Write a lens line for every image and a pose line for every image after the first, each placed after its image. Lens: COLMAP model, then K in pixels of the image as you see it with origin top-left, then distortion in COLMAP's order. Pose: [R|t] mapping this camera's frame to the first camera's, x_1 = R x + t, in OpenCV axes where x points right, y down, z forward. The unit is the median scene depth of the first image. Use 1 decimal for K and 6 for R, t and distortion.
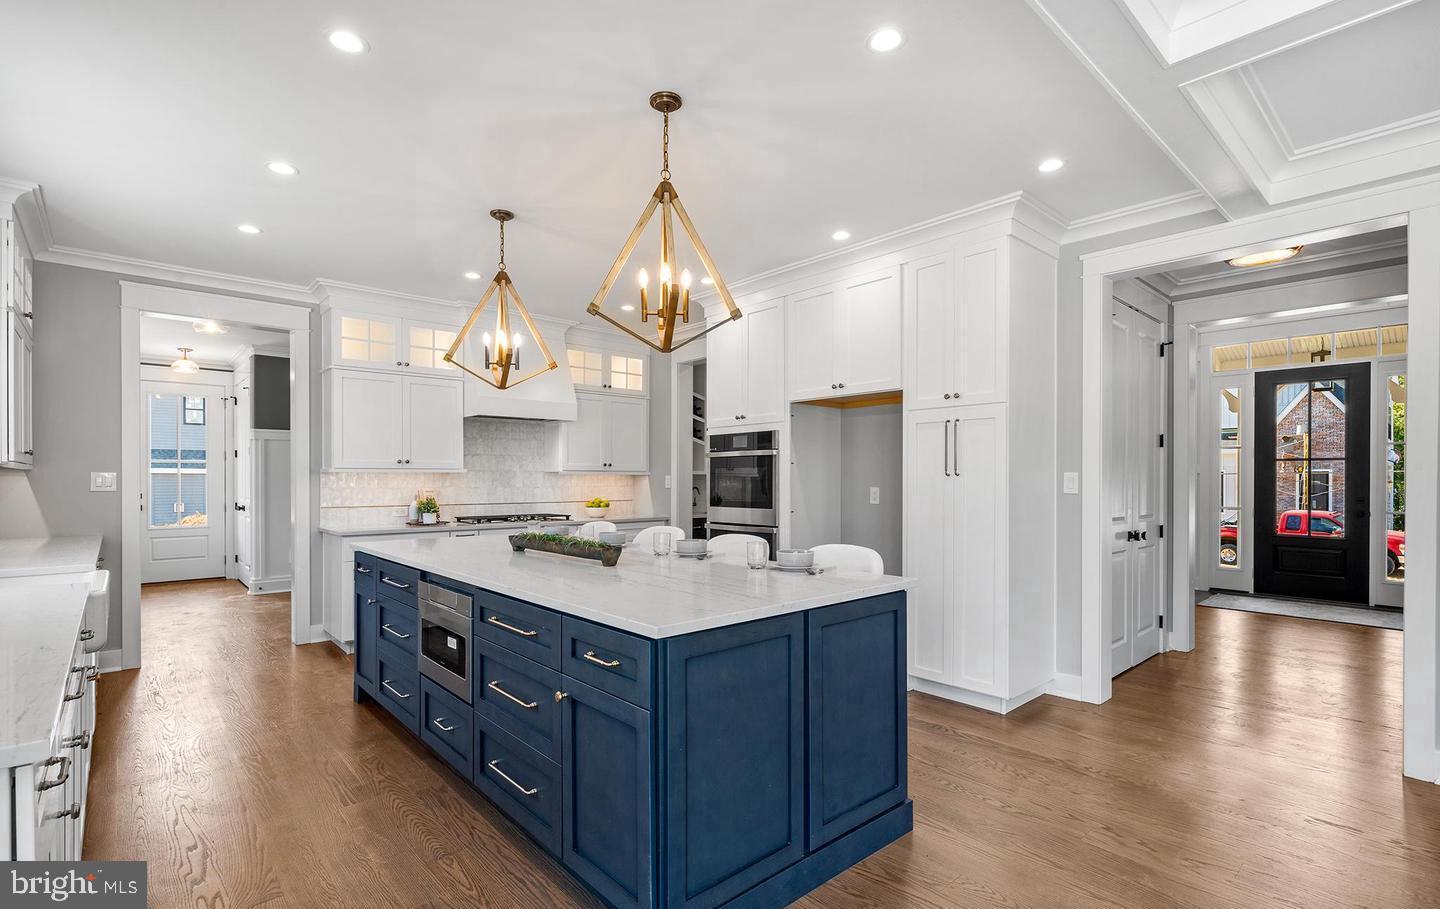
lens RADIAL K [[671.9, 0, 720.7], [0, 671.9, 480.4], [0, 0, 1]] dist [-0.002245, -0.000132]
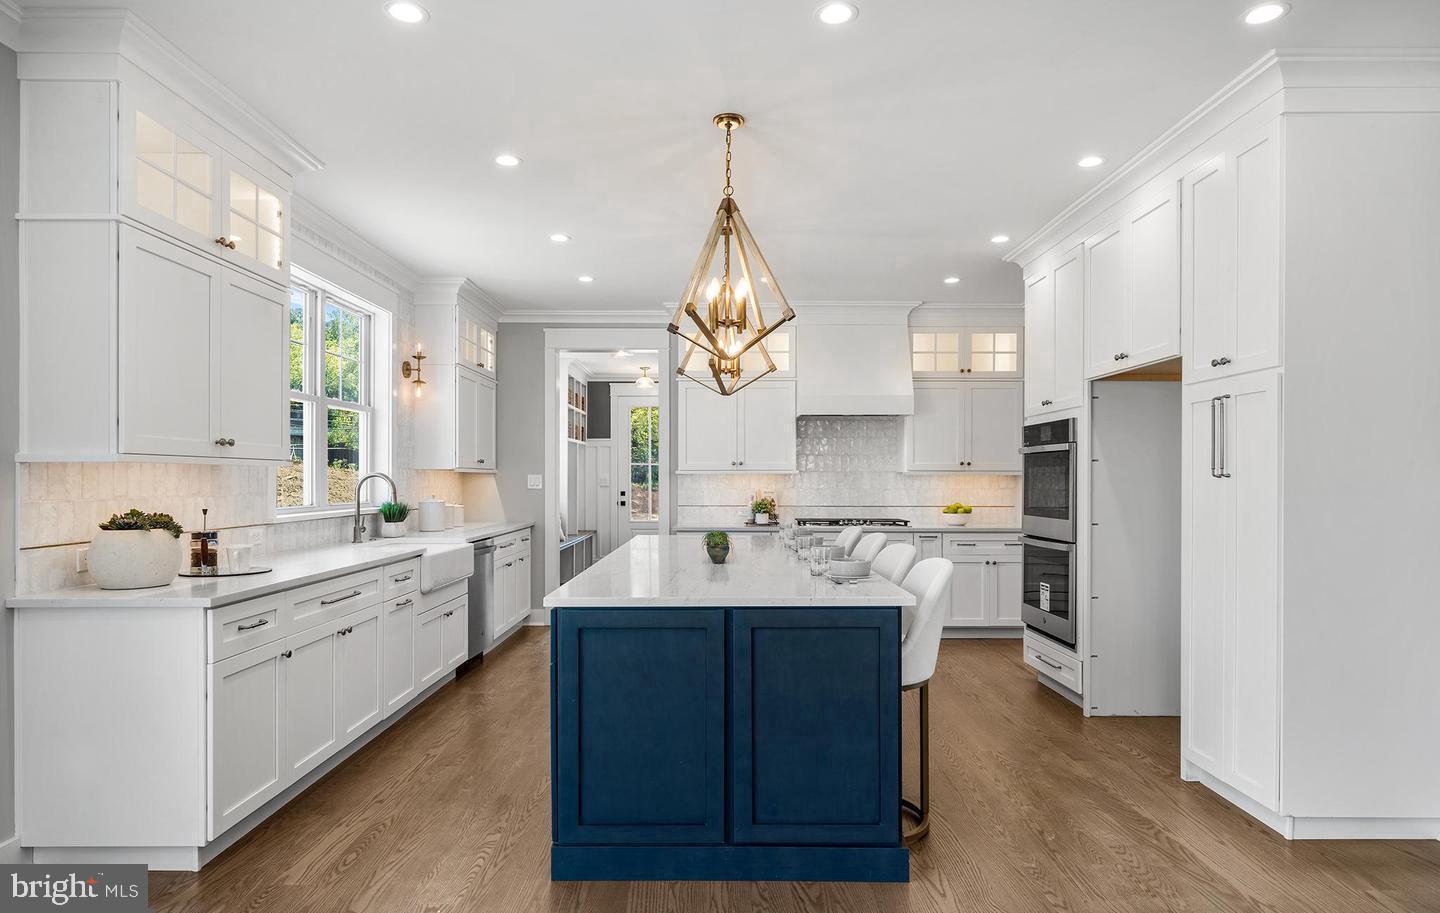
lens RADIAL K [[841.1, 0, 721.3], [0, 841.1, 478.7], [0, 0, 1]] dist [-0.002019, -0.000755]
pose [[0.742733, -0.000041, -0.669587, 0.393600], [-0.001735, 0.999997, -0.001985, -0.001741], [0.669585, 0.002636, 0.742731, 0.009866]]
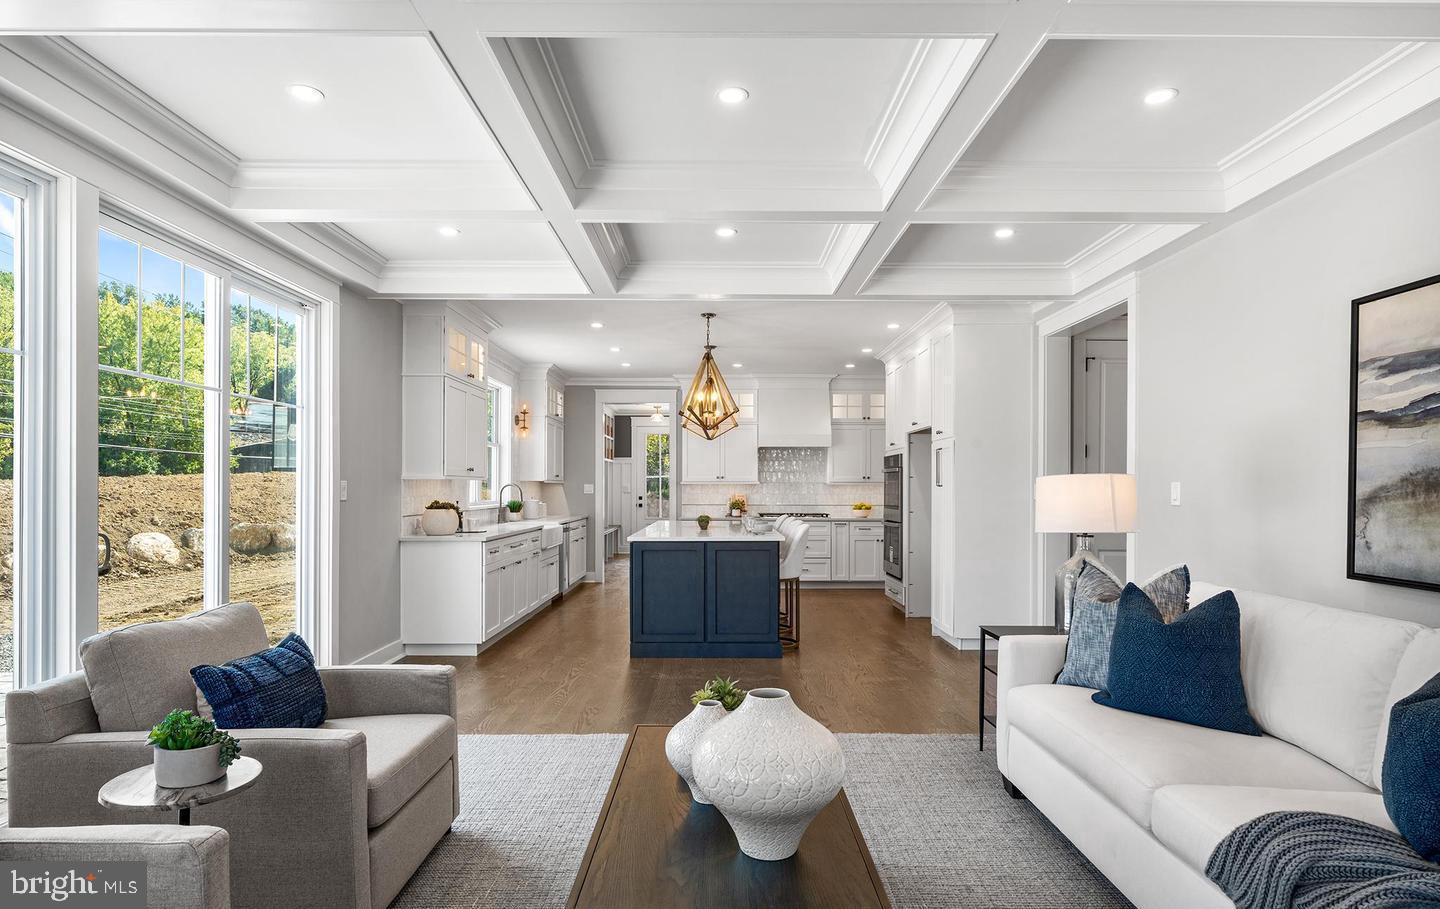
lens RADIAL K [[789.4, 0, 721.9], [0, 789.4, 487.7], [0, 0, 1]] dist [0.000372, 0.000020]
pose [[0.744826, 0.000985, -0.667258, 0.825112], [-0.002966, 0.999994, -0.001835, 0.000710], [0.667252, 0.003346, 0.744824, -0.433598]]
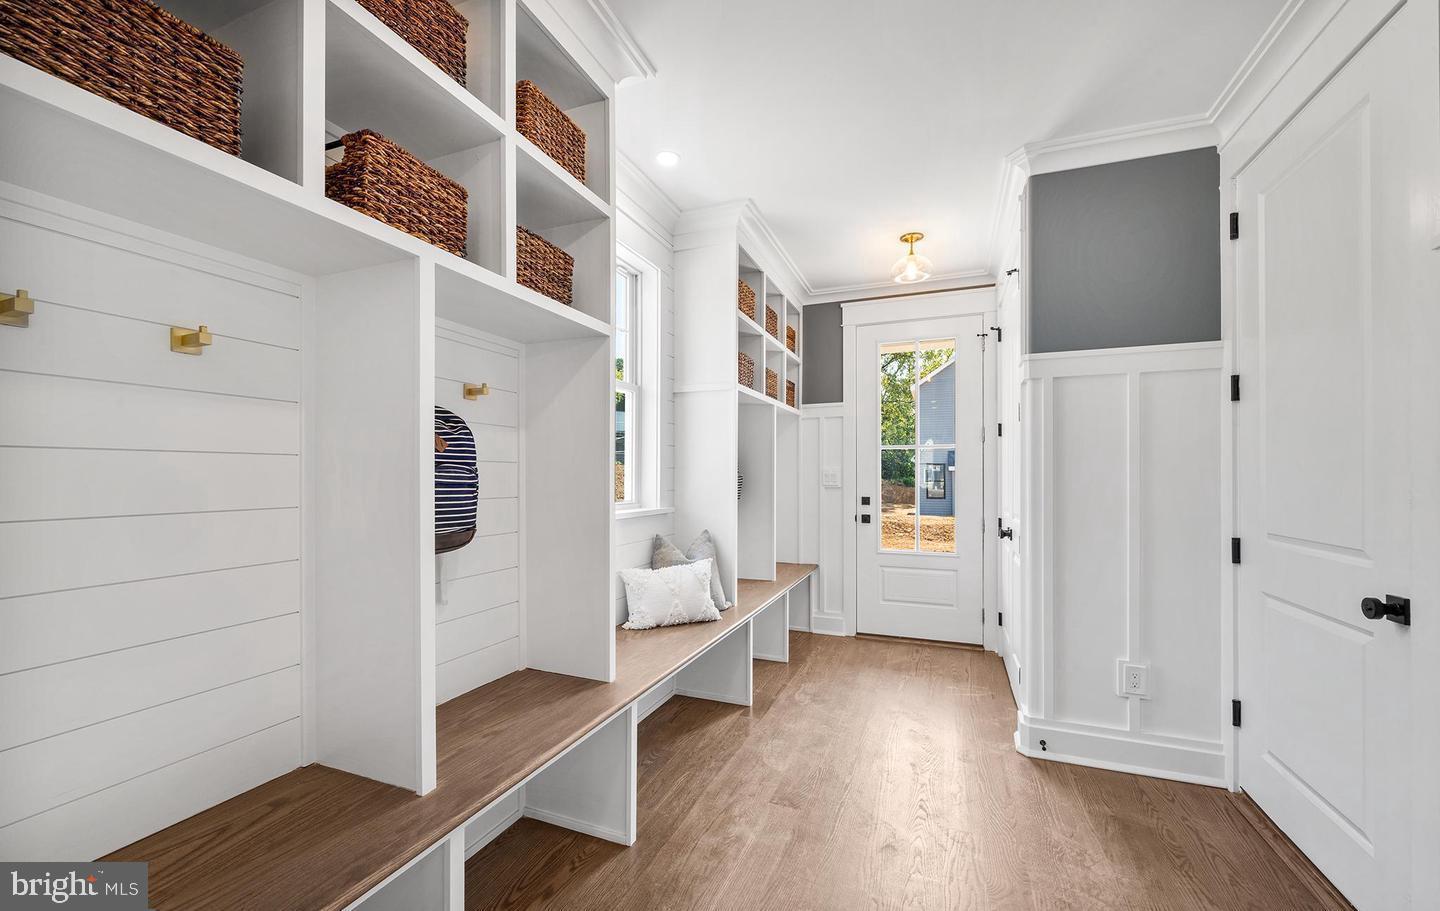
lens RADIAL K [[559.6, 0, 716.1], [0, 559.6, 476.3], [0, 0, 1]] dist [-0.001161, -0.000008]
pose [[0.431237, 0.005305, -0.902223, -0.649545], [-0.000347, 0.999984, 0.005714, -0.007557], [0.902239, -0.002151, 0.431231, 0.941713]]
